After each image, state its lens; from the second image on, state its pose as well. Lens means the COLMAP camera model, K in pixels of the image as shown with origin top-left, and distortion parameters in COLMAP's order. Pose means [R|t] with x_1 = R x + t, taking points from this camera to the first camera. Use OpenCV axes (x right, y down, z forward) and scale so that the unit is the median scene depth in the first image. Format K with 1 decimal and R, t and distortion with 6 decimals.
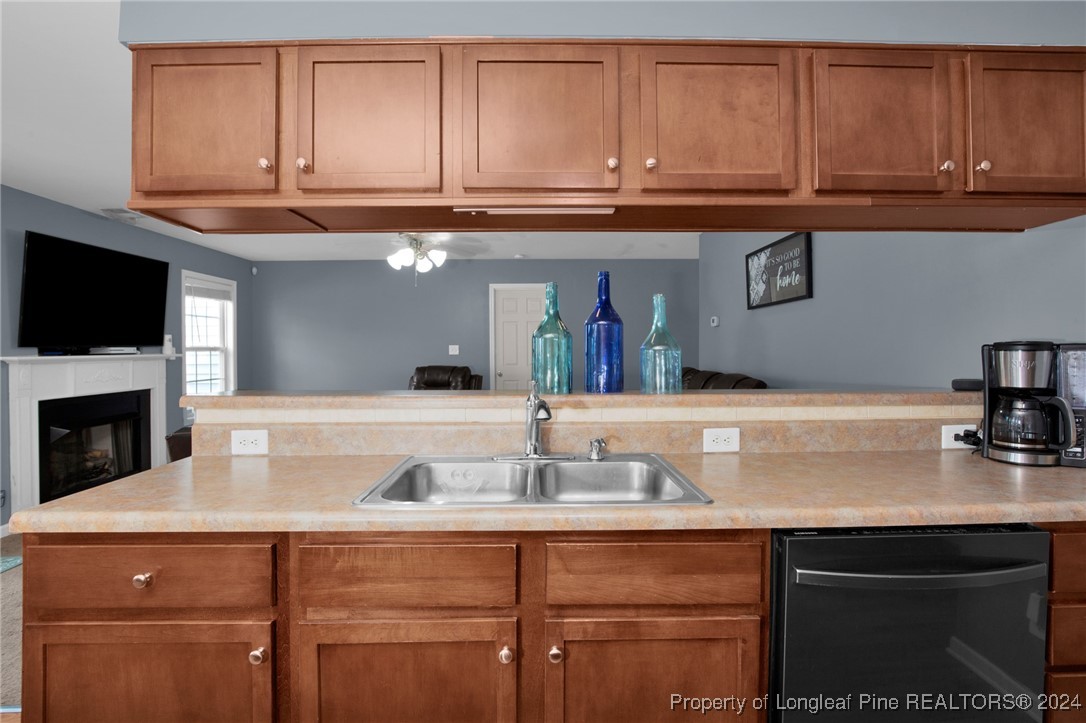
lens RADIAL K [[509.1, 0, 549.9], [0, 509.1, 359.0], [0, 0, 1]] dist [-0.036175, 0.003073]
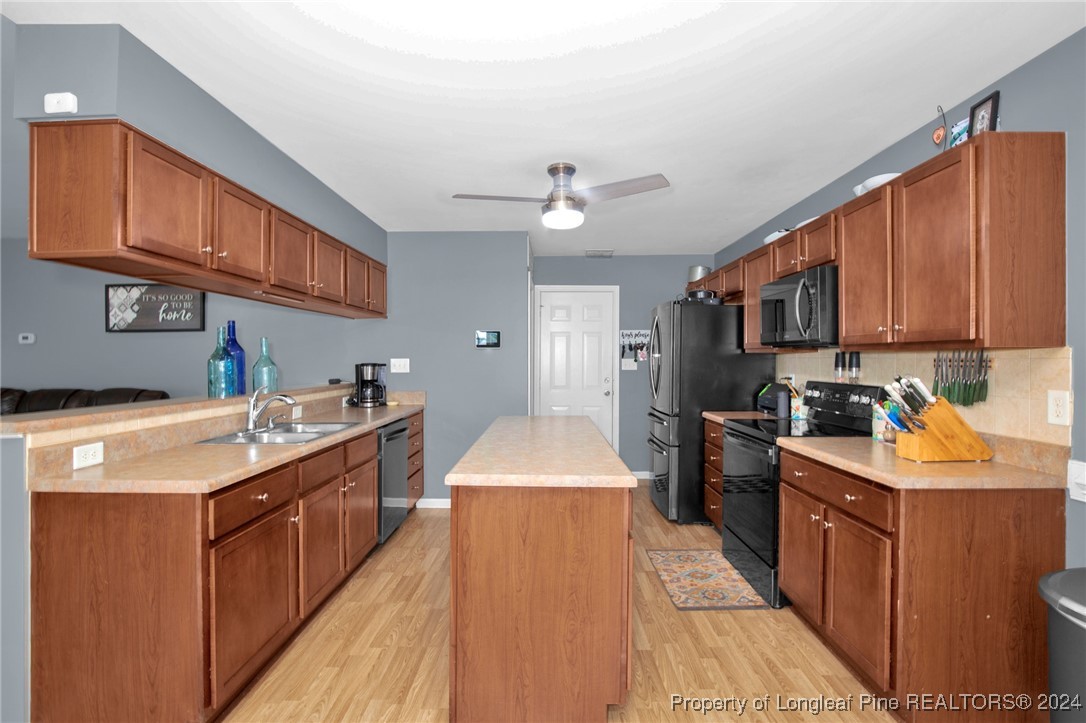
lens RADIAL K [[509.1, 0, 531.3], [0, 509.1, 362.0], [0, 0, 1]] dist [-0.036175, 0.003073]
pose [[0.064566, -0.004209, 0.997905, -0.660347], [0.025024, 0.999683, 0.002598, -0.009038], [-0.997600, 0.024804, 0.064651, -0.030299]]
